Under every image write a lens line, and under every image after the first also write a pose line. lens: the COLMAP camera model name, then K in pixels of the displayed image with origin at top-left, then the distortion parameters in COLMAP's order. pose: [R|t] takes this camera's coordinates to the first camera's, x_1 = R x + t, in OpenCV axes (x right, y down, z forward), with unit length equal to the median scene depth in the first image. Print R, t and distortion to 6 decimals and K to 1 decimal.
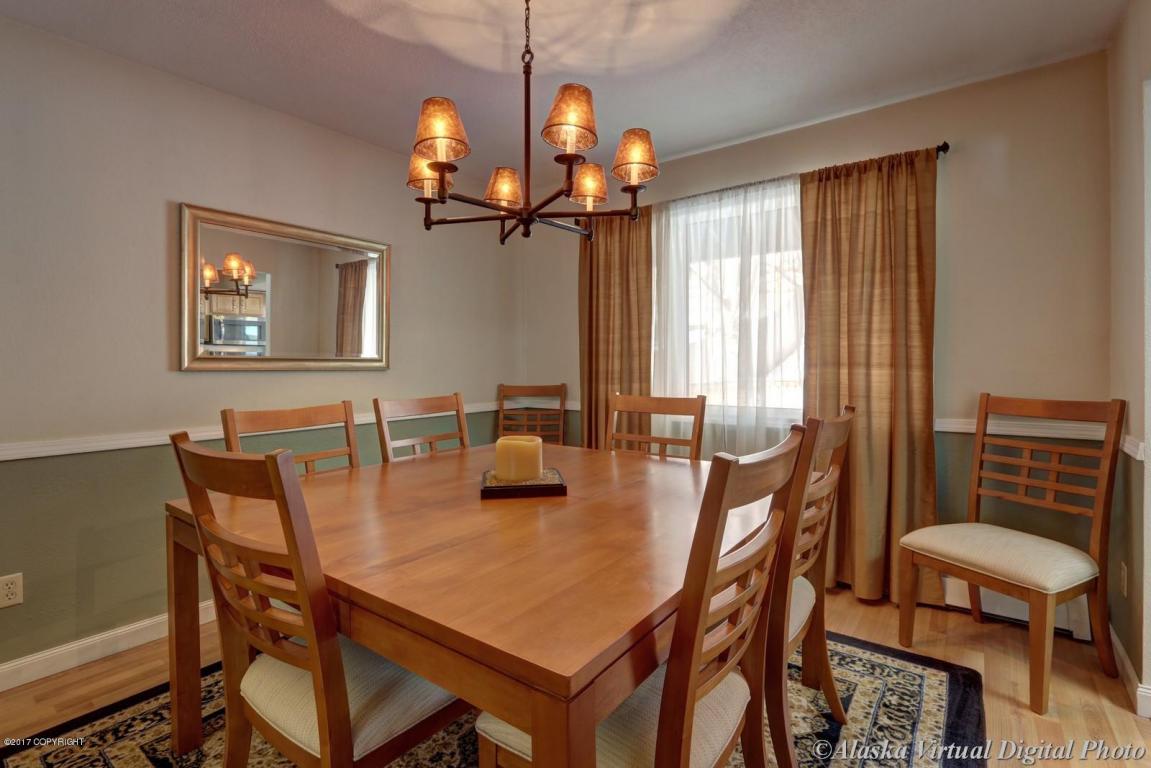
lens RADIAL K [[542.6, 0, 549.6], [0, 542.6, 370.4], [0, 0, 1]] dist [-0.020304, -0.000362]
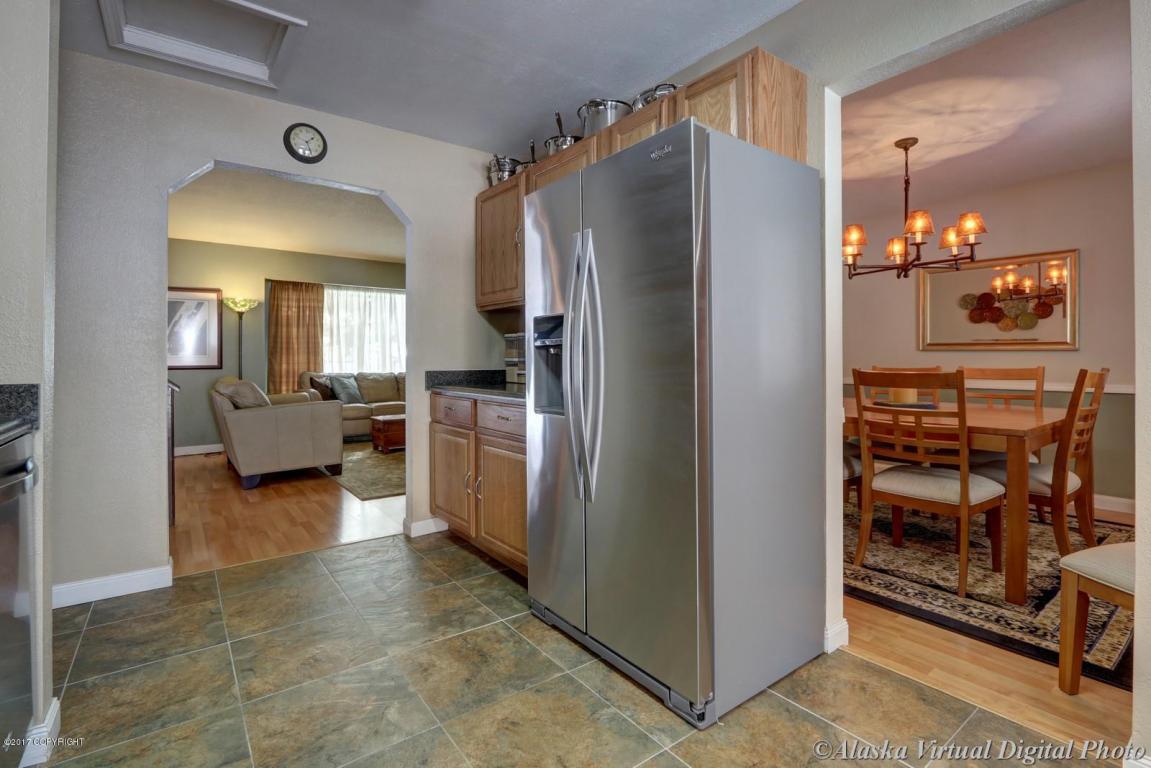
lens RADIAL K [[532.6, 0, 569.6], [0, 532.6, 360.9], [0, 0, 1]] dist [-0.002166, -0.000427]
pose [[-0.264227, 0.006416, -0.964439, 1.363936], [-0.007497, 0.999934, 0.008707, 0.024762], [0.964431, 0.009531, -0.264162, 0.239559]]
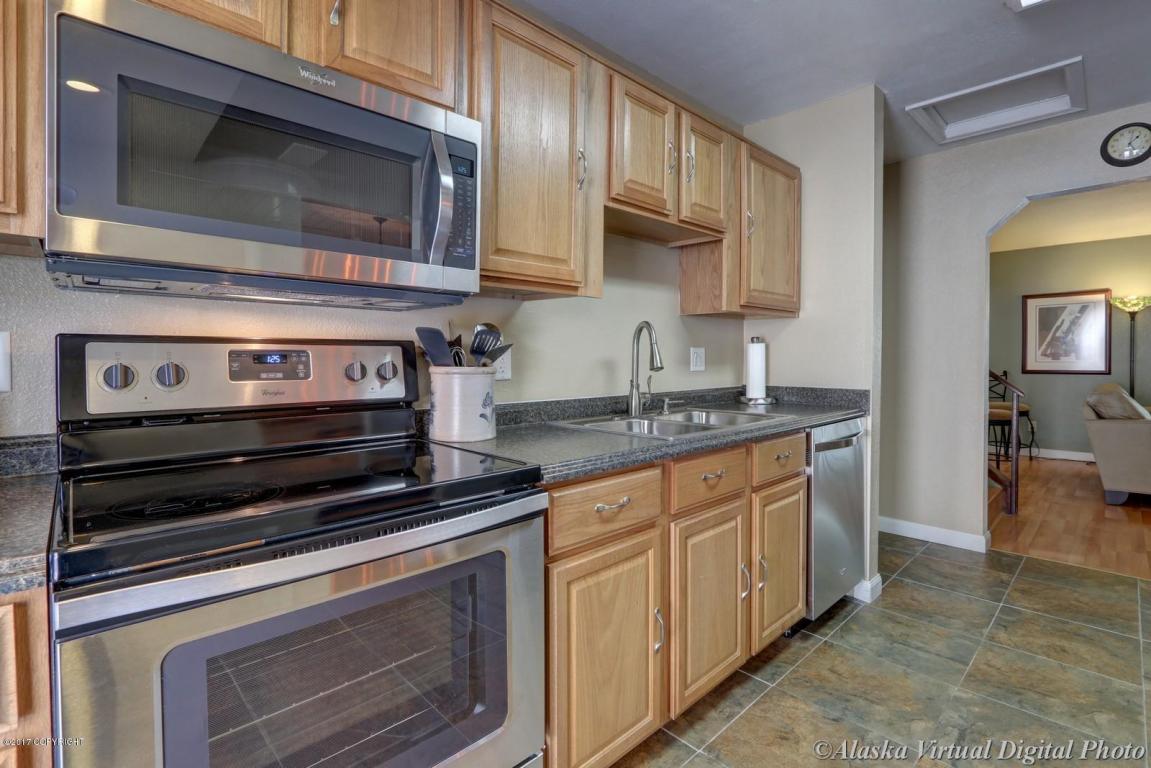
lens RADIAL K [[535.1, 0, 574.8], [0, 535.1, 371.4], [0, 0, 1]] dist [-0.016771, 0.000300]
pose [[-0.989753, 0.005486, 0.142683, 1.371928], [0.009970, 0.999478, 0.030730, -0.009047], [-0.142440, 0.031838, -0.989291, 0.585210]]
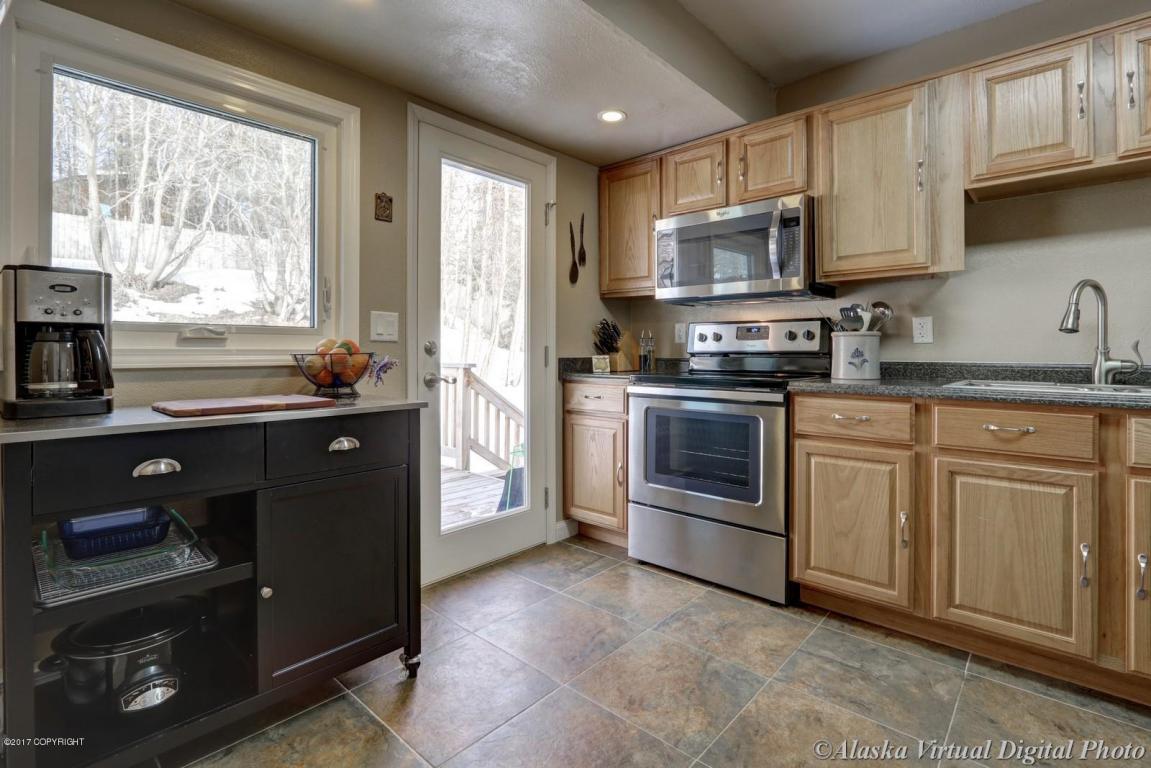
lens RADIAL K [[538.1, 0, 573.4], [0, 538.1, 352.9], [0, 0, 1]] dist [-0.011237, 0.000642]
pose [[0.073211, 0.004496, 0.997306, 0.645584], [0.010499, 0.999931, -0.005279, 0.037342], [-0.997261, 0.010857, 0.073159, 0.429645]]
